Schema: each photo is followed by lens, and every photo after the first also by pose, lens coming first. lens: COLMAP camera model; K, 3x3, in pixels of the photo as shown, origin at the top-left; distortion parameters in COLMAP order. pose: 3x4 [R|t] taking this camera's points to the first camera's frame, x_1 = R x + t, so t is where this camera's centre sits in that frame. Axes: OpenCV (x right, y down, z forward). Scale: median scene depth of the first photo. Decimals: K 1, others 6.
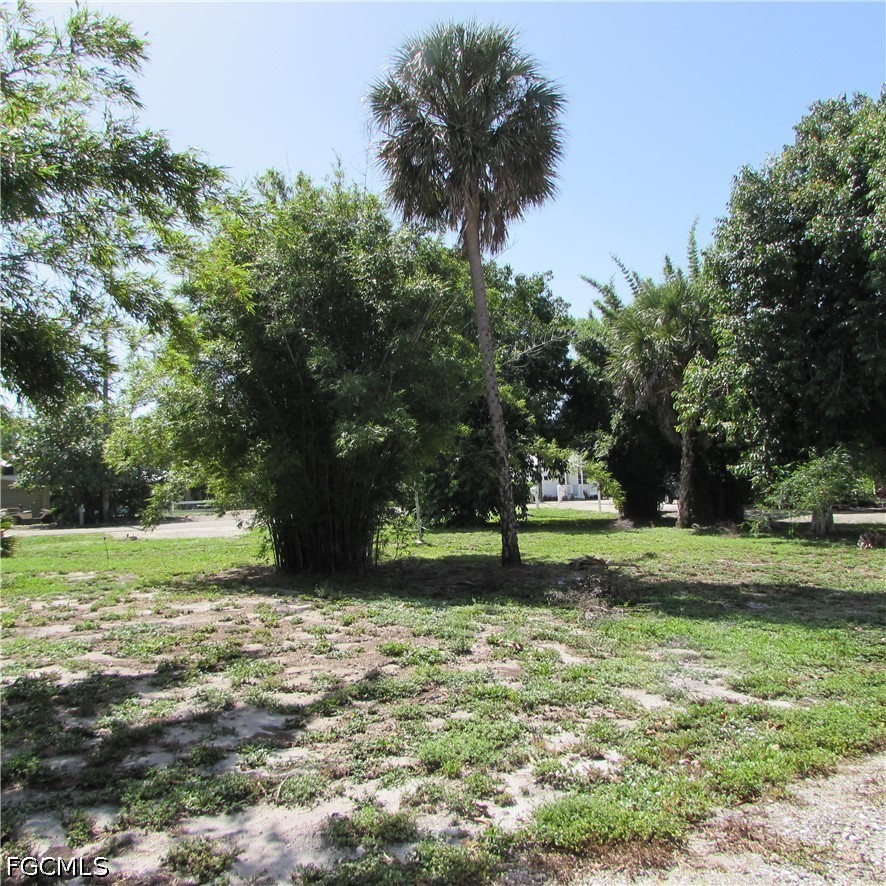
lens RADIAL K [[822.5, 0, 443.0], [0, 822.5, 443.0], [0, 0, 1]] dist [-0.054790, 0.028334]
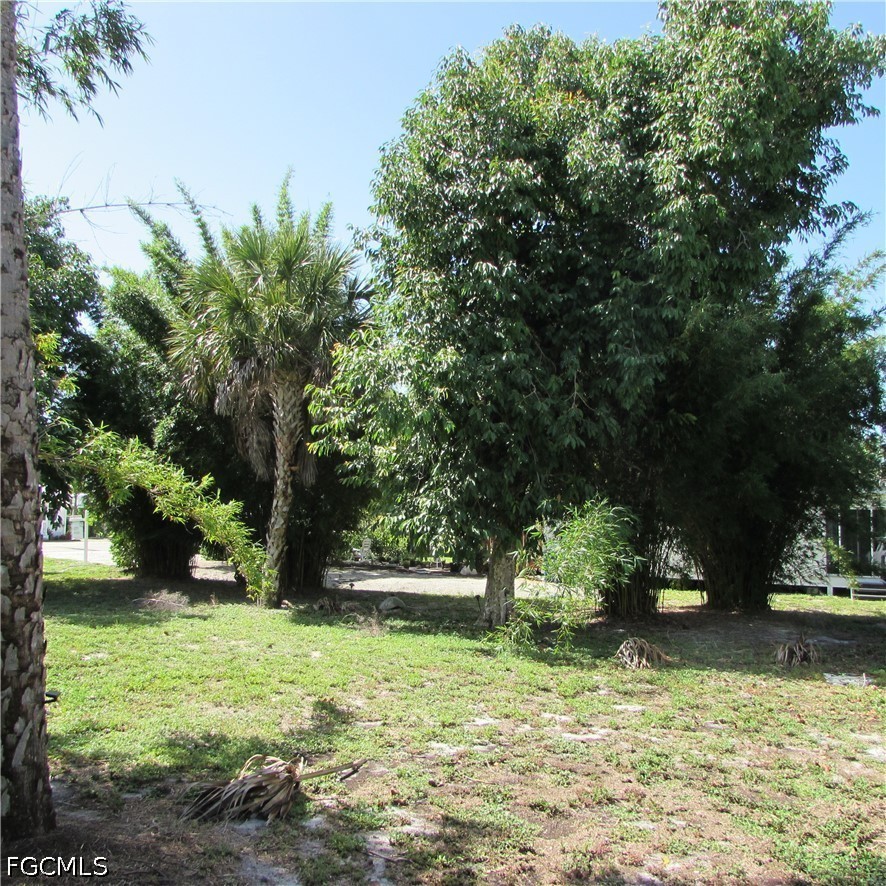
lens RADIAL K [[860.0, 0, 443.0], [0, 860.0, 443.0], [0, 0, 1]] dist [-0.031660, -0.005826]
pose [[0.811229, 0.110380, 0.574216, 0.031221], [-0.083870, 0.993832, -0.072553, 0.059411], [-0.578682, 0.010698, 0.815483, 1.598147]]
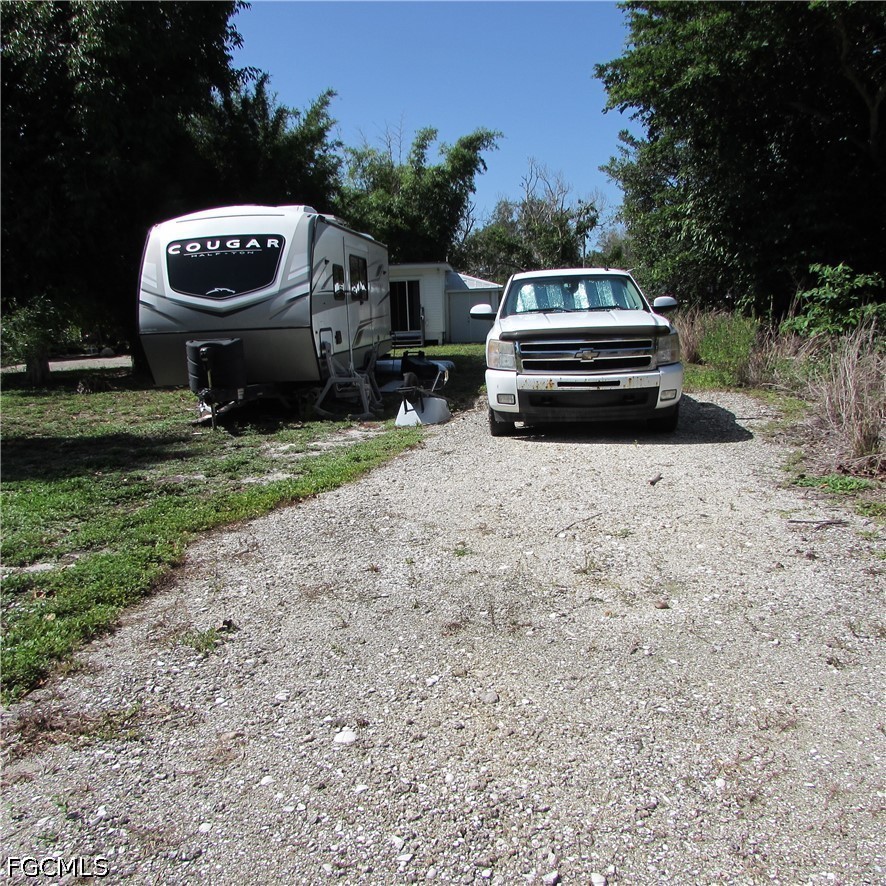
lens RADIAL K [[822.5, 0, 443.0], [0, 822.5, 443.0], [0, 0, 1]] dist [-0.054790, 0.028334]
pose [[0.614779, -0.127545, 0.778318, 0.000984], [-0.017681, 0.984361, 0.175275, 0.013241], [-0.788501, -0.121517, 0.602909, 0.090619]]
